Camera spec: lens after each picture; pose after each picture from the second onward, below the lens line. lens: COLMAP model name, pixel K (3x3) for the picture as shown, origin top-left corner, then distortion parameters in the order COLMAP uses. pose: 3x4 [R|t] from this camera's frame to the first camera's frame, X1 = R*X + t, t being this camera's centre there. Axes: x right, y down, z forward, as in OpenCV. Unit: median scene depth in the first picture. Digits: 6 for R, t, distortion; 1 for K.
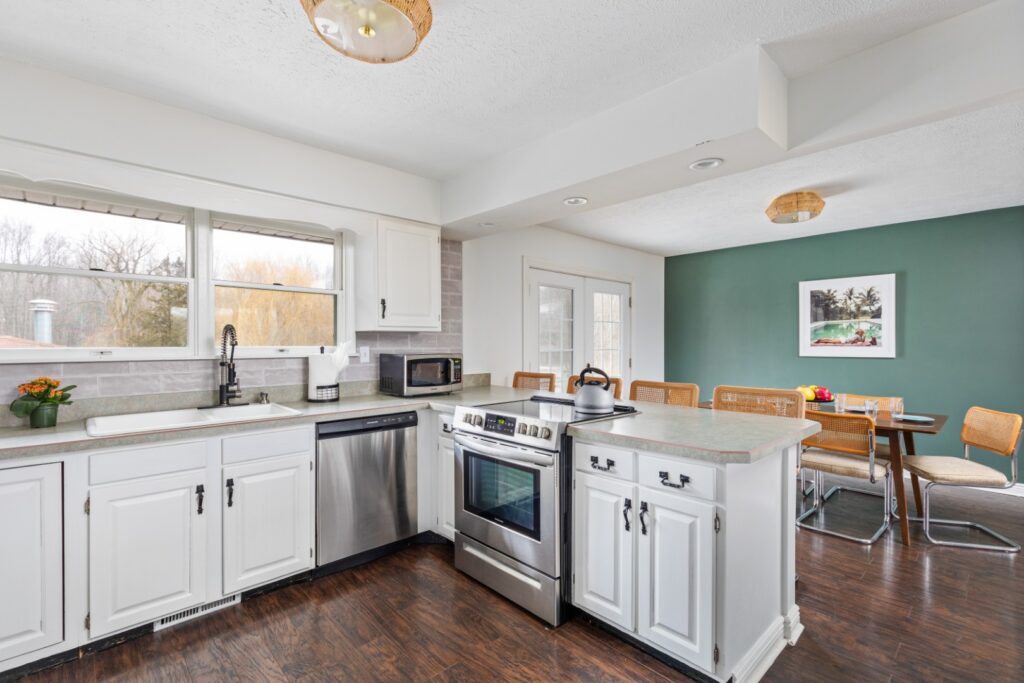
lens RADIAL K [[483.0, 0, 512.1], [0, 483.0, 341.2], [0, 0, 1]] dist [0.021891, -0.000094]
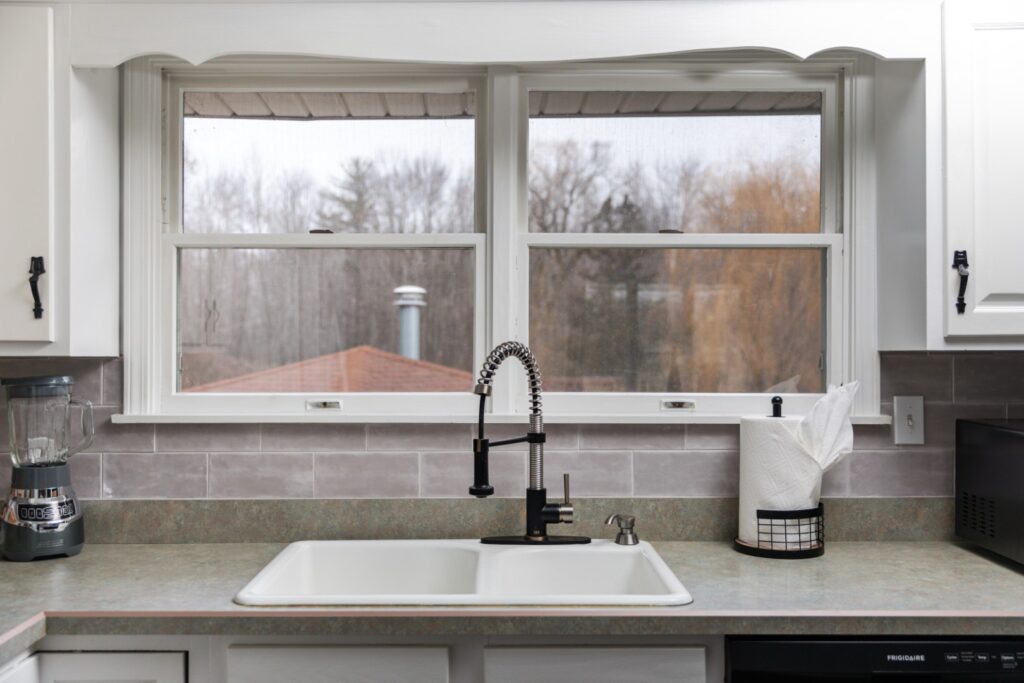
lens RADIAL K [[978.8, 0, 510.4], [0, 978.8, 333.8], [0, 0, 1]] dist [0.009678, 0.000000]
pose [[0.717346, -0.002761, -0.696712, -0.018206], [-0.000152, 0.999992, -0.004119, -0.020750], [0.696717, 0.003061, 0.717340, 0.217059]]
